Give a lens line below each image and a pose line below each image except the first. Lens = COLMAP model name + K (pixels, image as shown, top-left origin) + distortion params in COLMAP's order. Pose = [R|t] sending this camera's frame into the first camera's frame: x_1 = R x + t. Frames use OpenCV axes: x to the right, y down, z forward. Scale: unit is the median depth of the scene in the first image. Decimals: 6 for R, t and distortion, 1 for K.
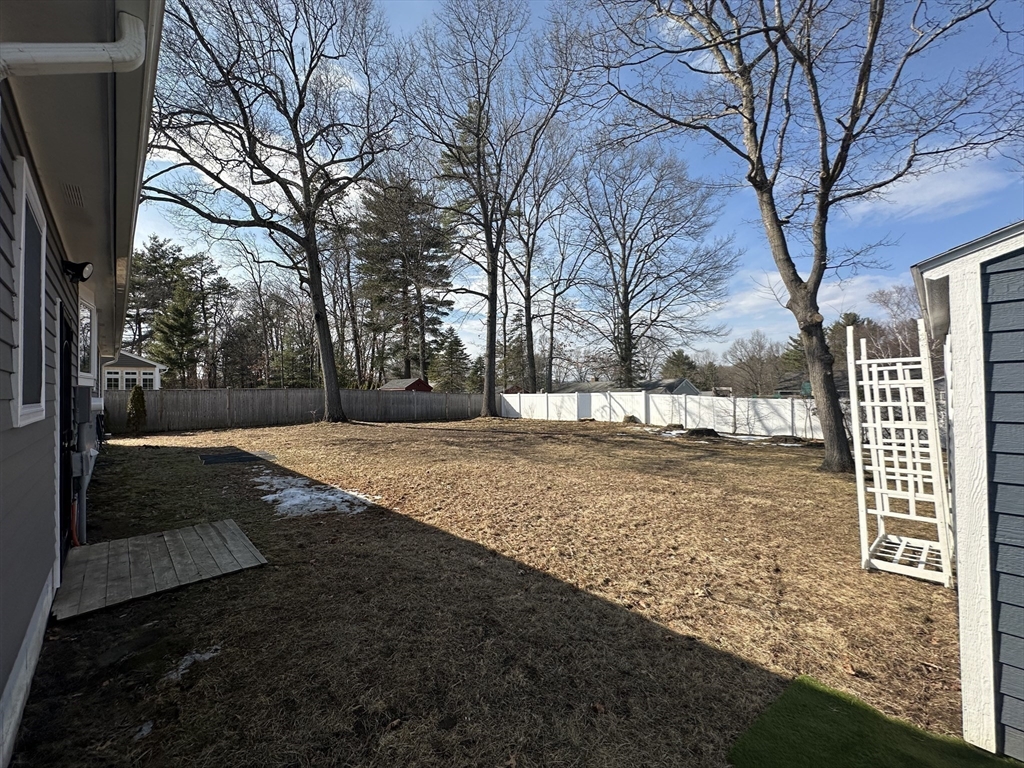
lens RADIAL K [[411.2, 0, 513.0], [0, 411.2, 384.5], [0, 0, 1]] dist [-0.001972, 0.000268]
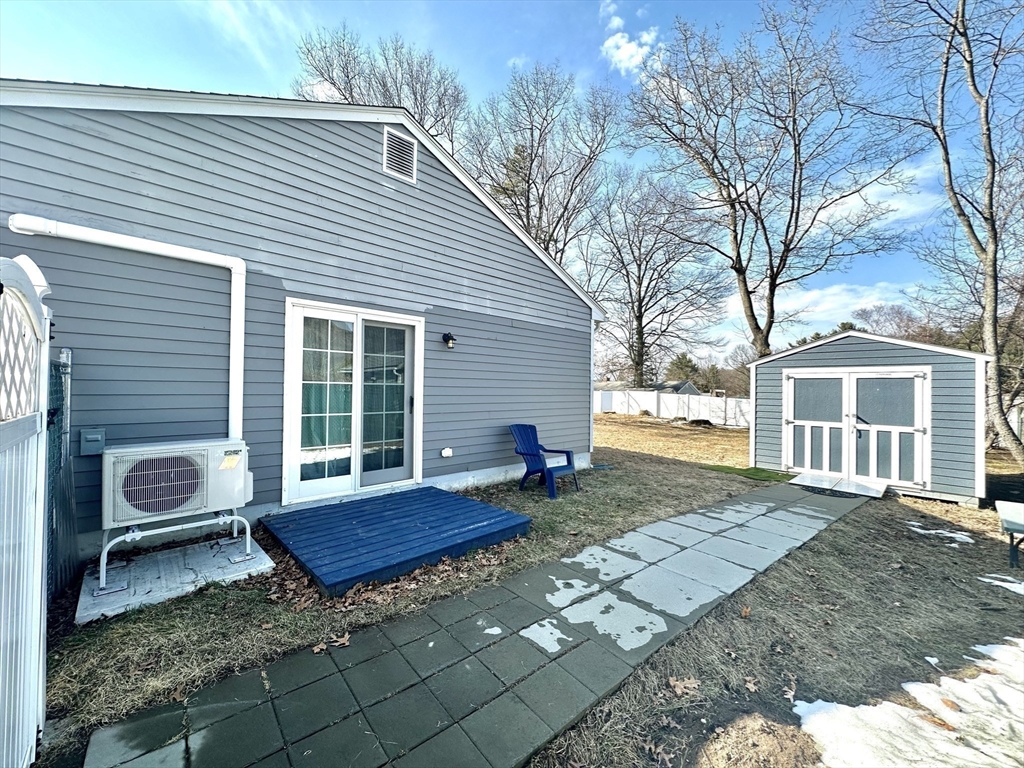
lens RADIAL K [[411.2, 0, 513.0], [0, 411.2, 384.5], [0, 0, 1]] dist [-0.001972, 0.000268]
pose [[0.999586, 0.028404, -0.004573, -0.082252], [-0.028363, 0.999560, 0.008694, -0.001670], [0.004818, -0.008561, 0.999952, -0.189838]]
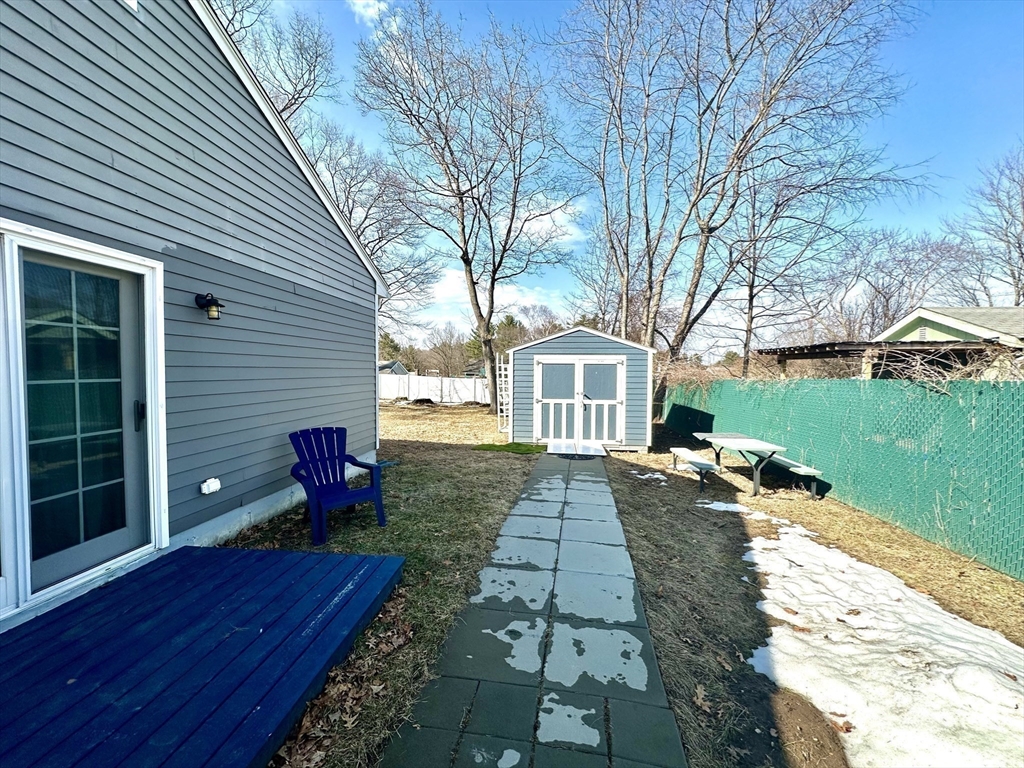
lens RADIAL K [[411.2, 0, 513.0], [0, 411.2, 384.5], [0, 0, 1]] dist [-0.001972, 0.000268]
pose [[0.766643, -0.003260, 0.642065, -0.113975], [-0.028473, 0.998831, 0.039070, -0.003770], [-0.641442, -0.048234, 0.765654, -0.154981]]
